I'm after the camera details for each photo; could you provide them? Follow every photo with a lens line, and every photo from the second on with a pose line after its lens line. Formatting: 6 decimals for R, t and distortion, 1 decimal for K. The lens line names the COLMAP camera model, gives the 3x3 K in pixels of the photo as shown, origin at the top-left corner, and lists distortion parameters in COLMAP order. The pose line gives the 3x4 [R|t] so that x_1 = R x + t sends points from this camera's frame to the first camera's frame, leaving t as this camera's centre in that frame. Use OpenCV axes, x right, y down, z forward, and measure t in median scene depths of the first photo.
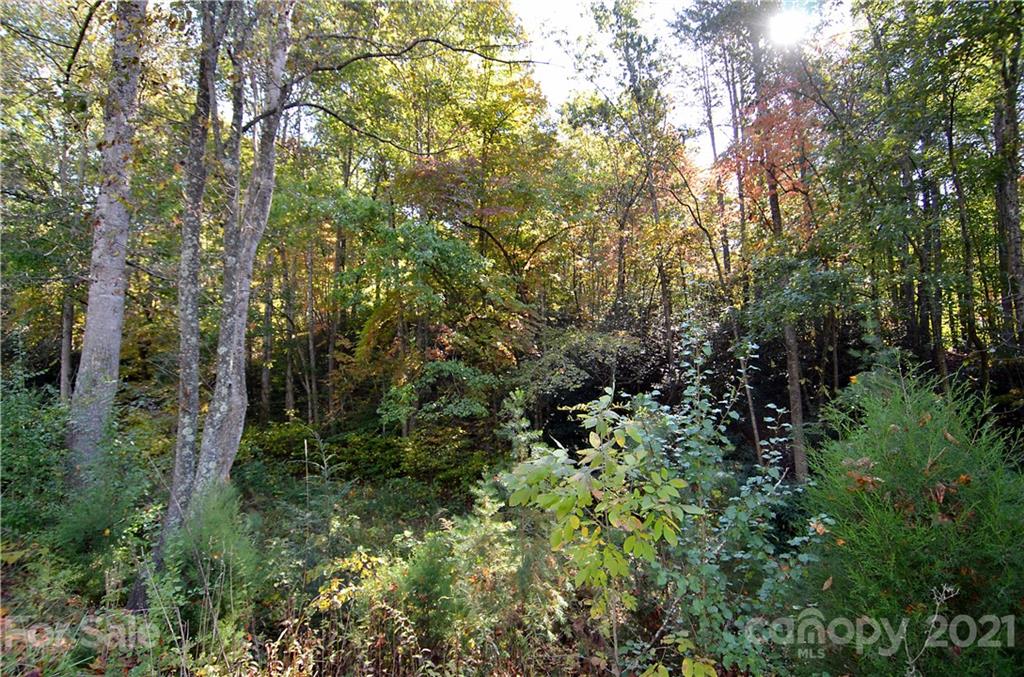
lens RADIAL K [[538.9, 0, 513.5], [0, 538.9, 339.5], [0, 0, 1]] dist [-0.004645, -0.002021]
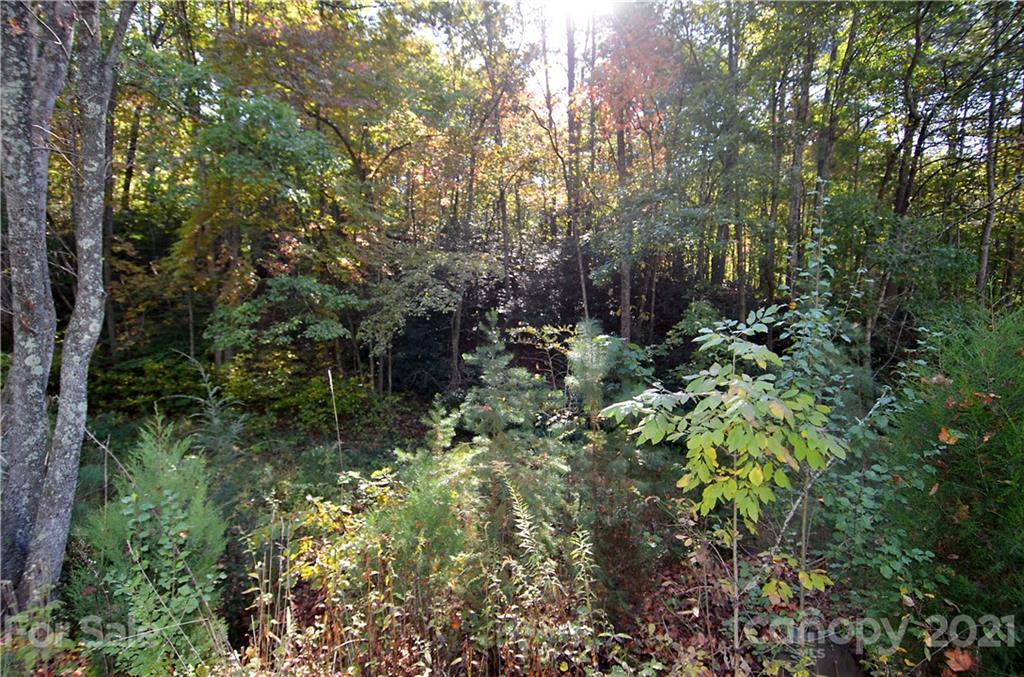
lens RADIAL K [[538.9, 0, 511.8], [0, 538.9, 338.8], [0, 0, 1]] dist [-0.004645, -0.002021]
pose [[0.931518, 0.001648, 0.363693, -0.264800], [-0.052588, 0.990091, 0.130206, 0.021054], [-0.359874, -0.140415, 0.922374, 0.144724]]
